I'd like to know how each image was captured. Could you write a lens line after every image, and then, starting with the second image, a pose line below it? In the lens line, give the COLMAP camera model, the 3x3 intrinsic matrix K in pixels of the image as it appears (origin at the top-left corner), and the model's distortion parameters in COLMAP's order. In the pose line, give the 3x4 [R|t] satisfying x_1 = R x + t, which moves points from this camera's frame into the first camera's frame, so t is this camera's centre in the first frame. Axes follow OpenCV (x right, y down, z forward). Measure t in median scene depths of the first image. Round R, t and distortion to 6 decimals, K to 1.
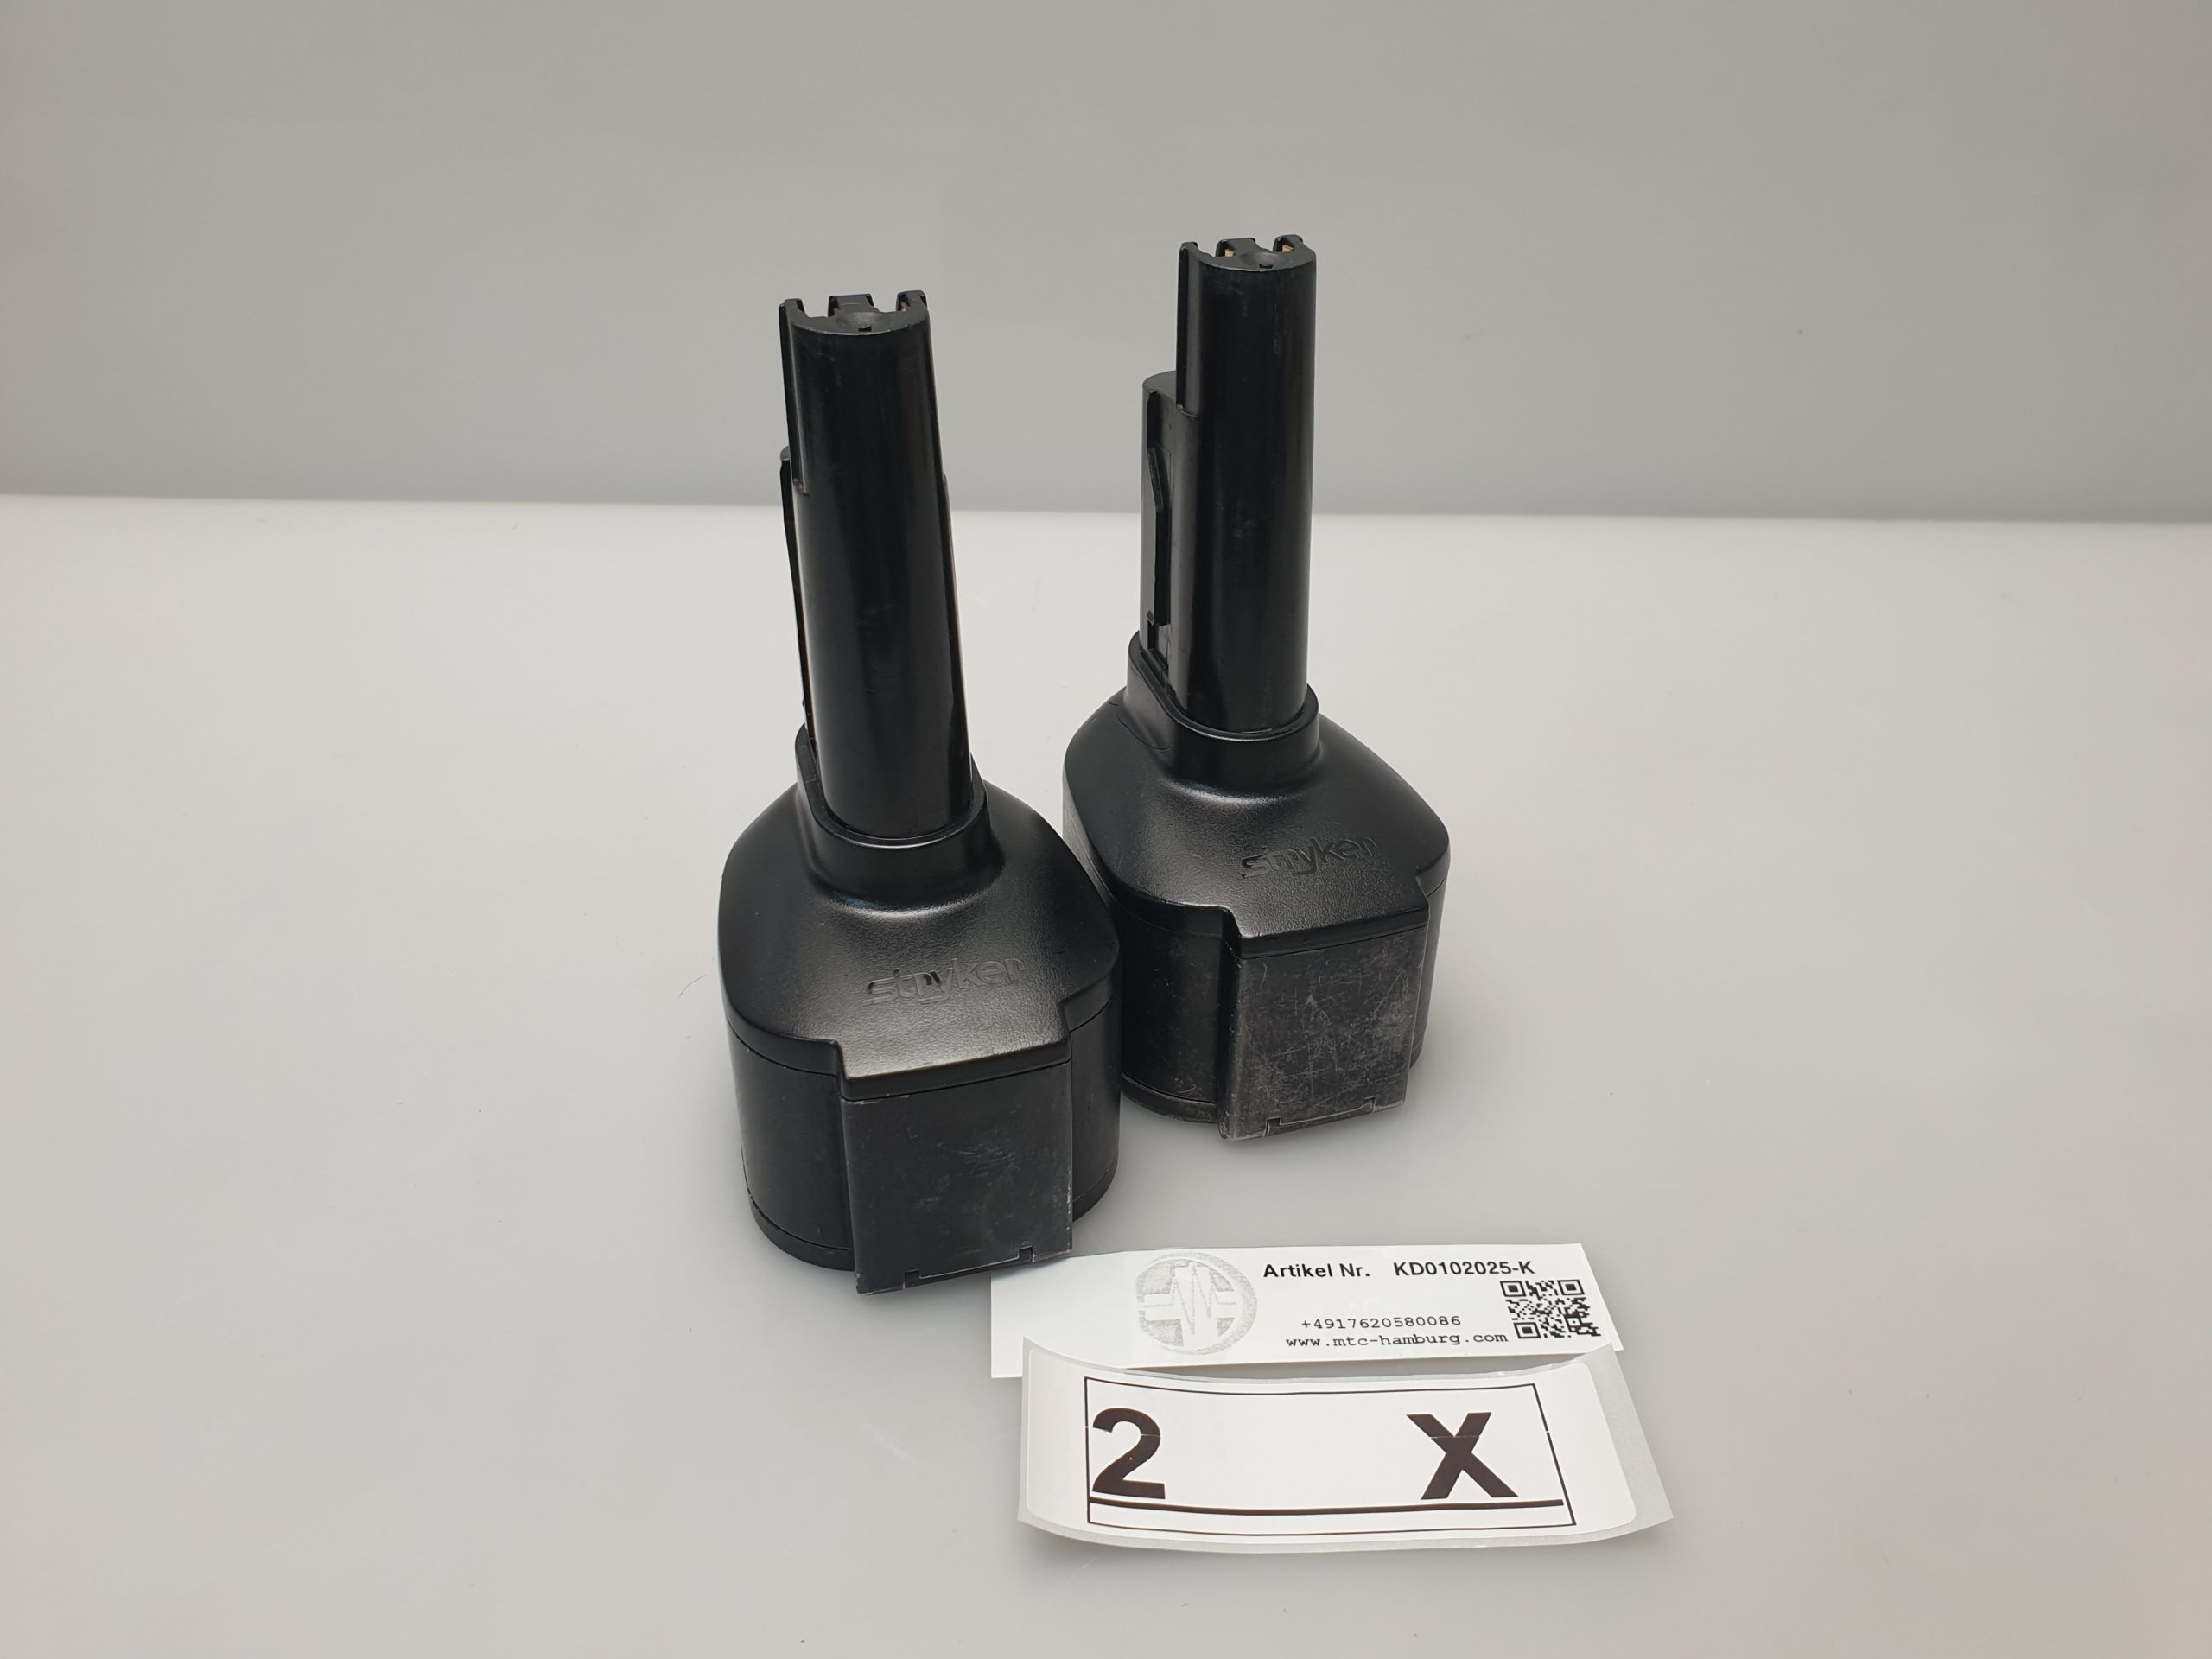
lens RADIAL K [[1704.9, 0, 1106.0], [0, 1704.9, 829.5], [0, 0, 1]] dist [0.053455, -0.171630]
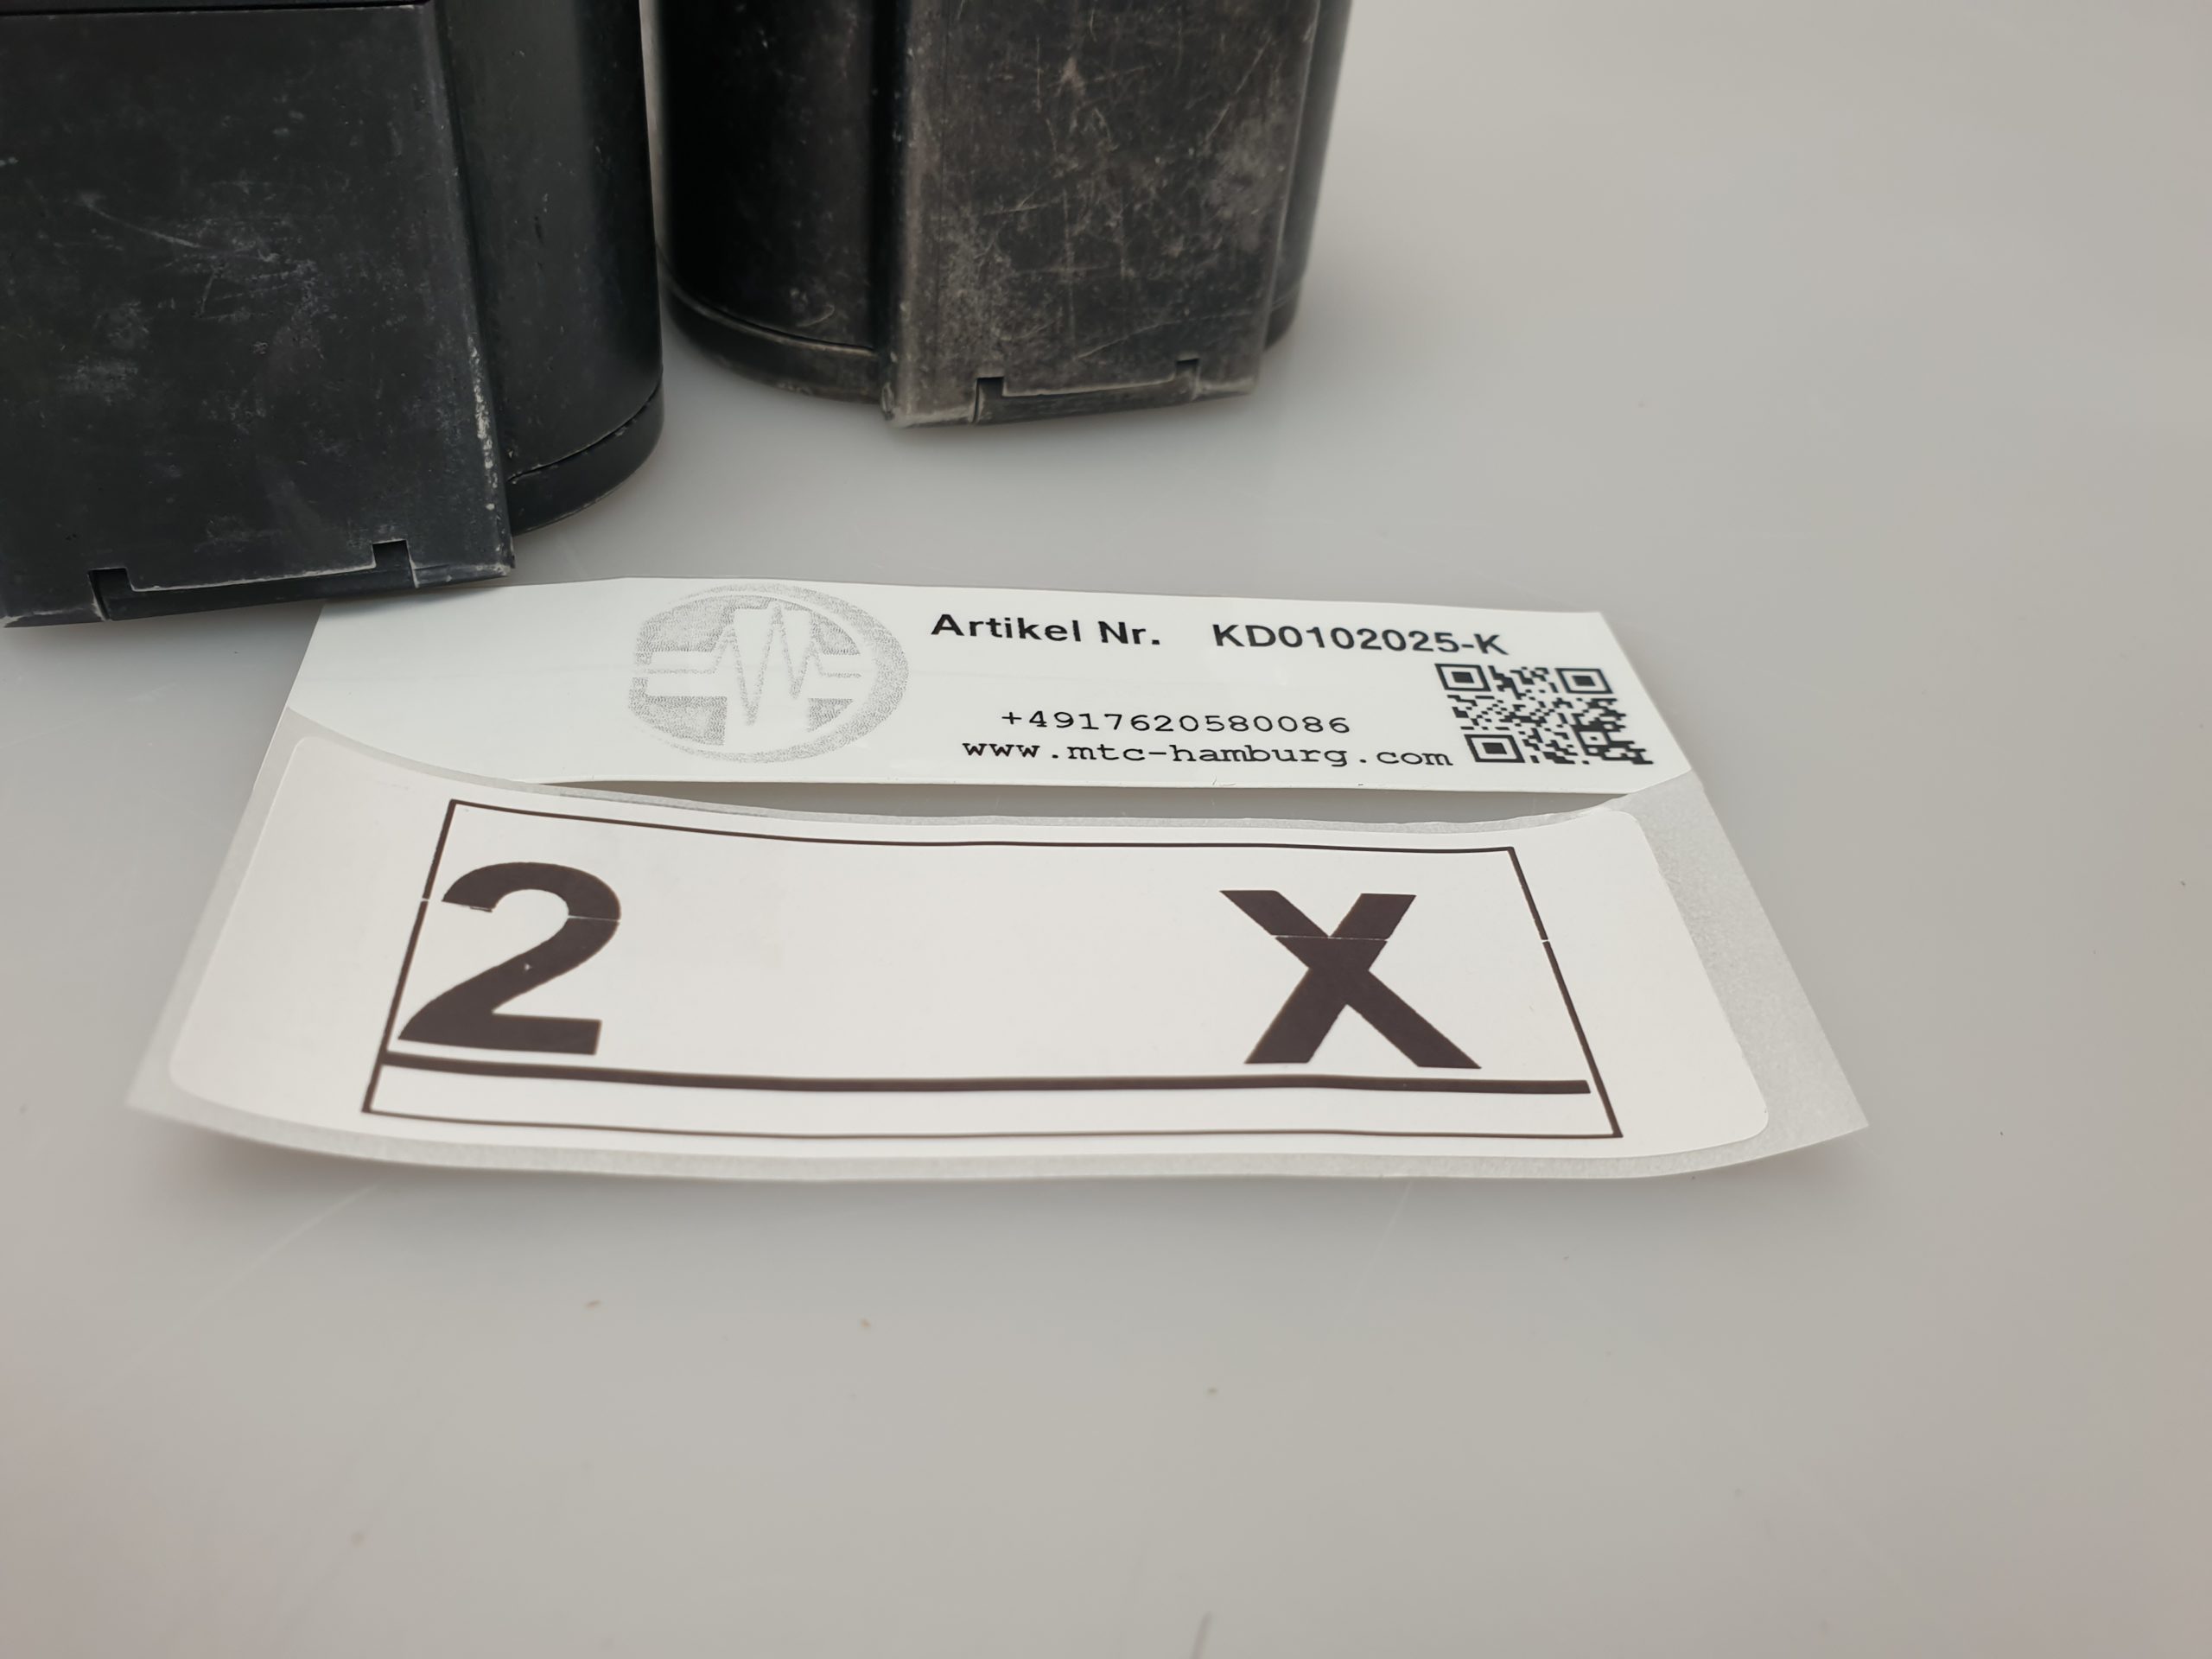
lens RADIAL K [[1663.0, 0, 1106.0], [0, 1663.0, 829.5], [0, 0, 1]] dist [0.190765, -0.382613]
pose [[0.995042, 0.037276, 0.092206, 0.101440], [-0.049853, 0.989163, 0.138100, 0.253982], [-0.086059, -0.142012, 0.986117, 0.557445]]
